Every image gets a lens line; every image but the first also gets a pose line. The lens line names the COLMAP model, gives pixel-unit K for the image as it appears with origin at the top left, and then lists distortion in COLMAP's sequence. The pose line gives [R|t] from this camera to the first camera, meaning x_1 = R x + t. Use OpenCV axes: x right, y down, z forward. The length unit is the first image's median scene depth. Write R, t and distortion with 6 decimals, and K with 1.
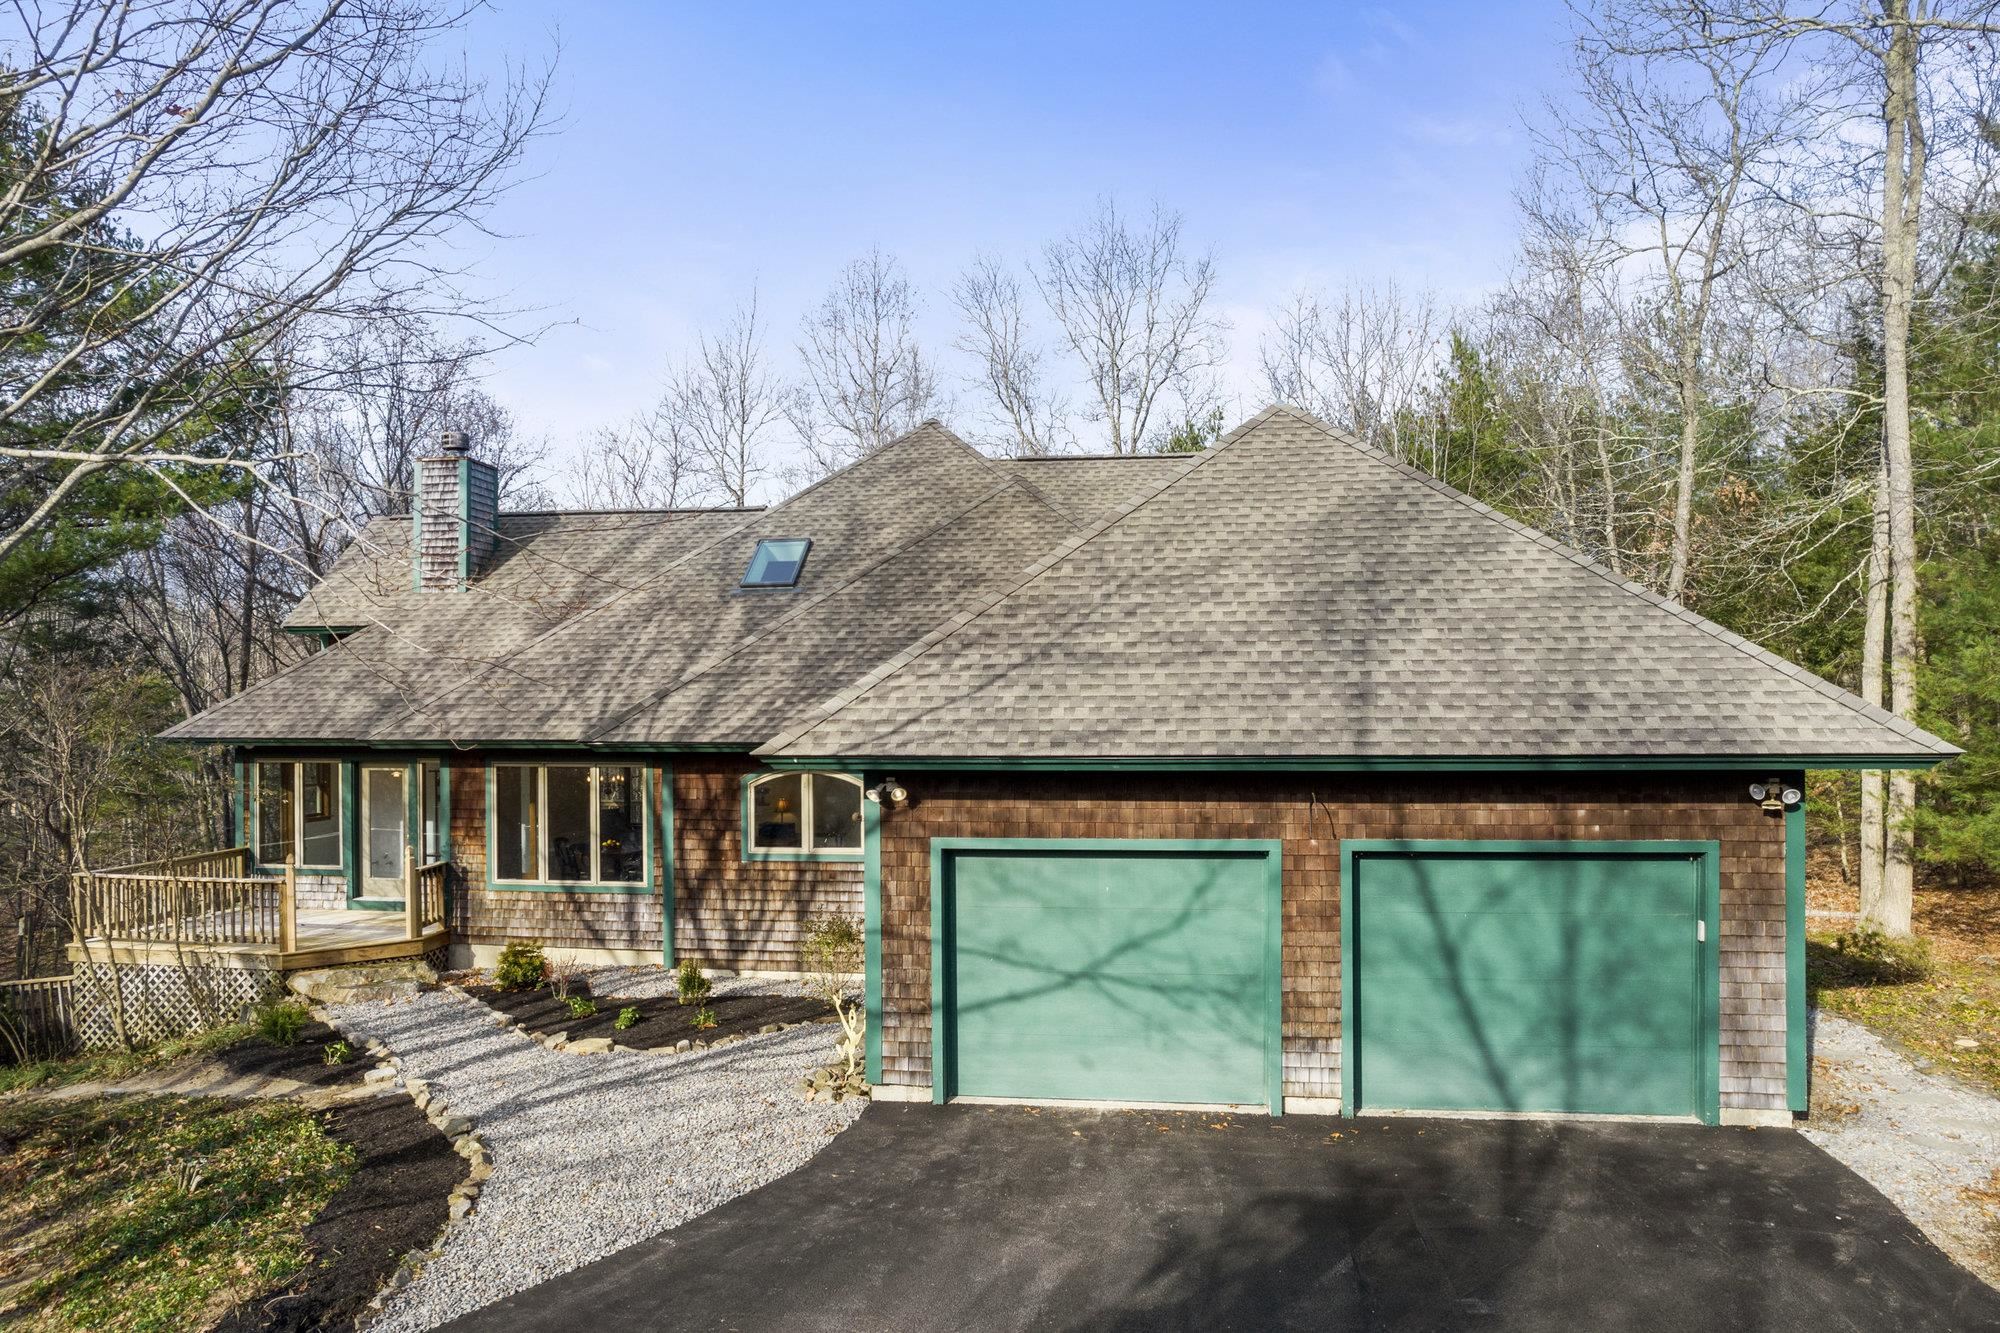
lens RADIAL K [[1315.4, 0, 1000.0], [0, 1315.4, 666.5], [0, 0, 1]] dist [-0.049818, 0.003494]
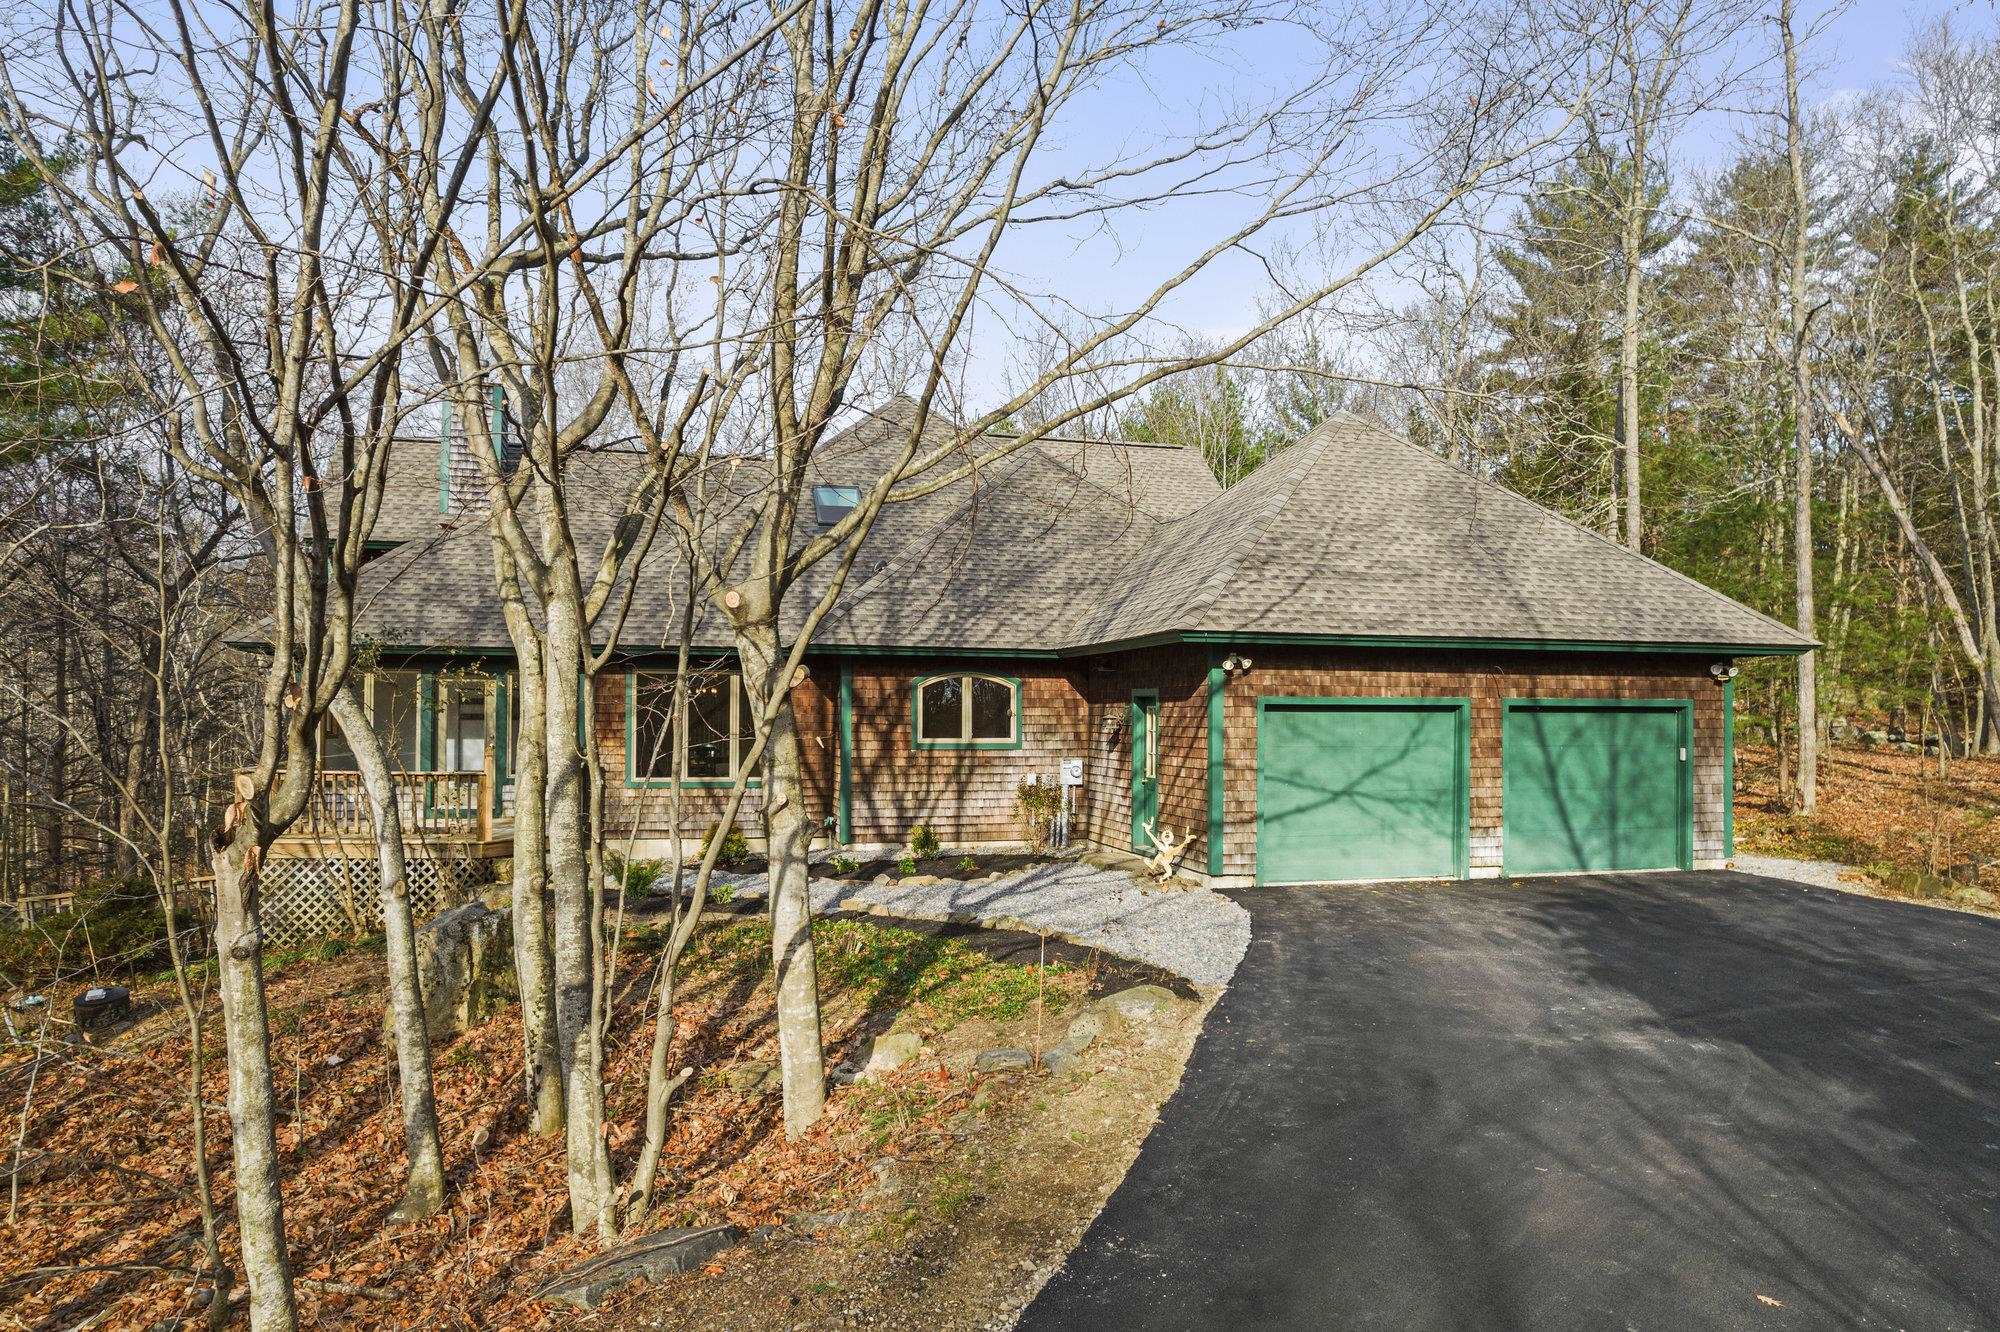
lens RADIAL K [[1315.4, 0, 1000.0], [0, 1315.4, 666.0], [0, 0, 1]] dist [-0.049818, 0.003494]
pose [[0.923703, 0.023918, 0.382362, -0.581510], [-0.023308, 0.999709, -0.006228, 0.078232], [-0.382400, -0.003159, 0.923992, -0.130691]]
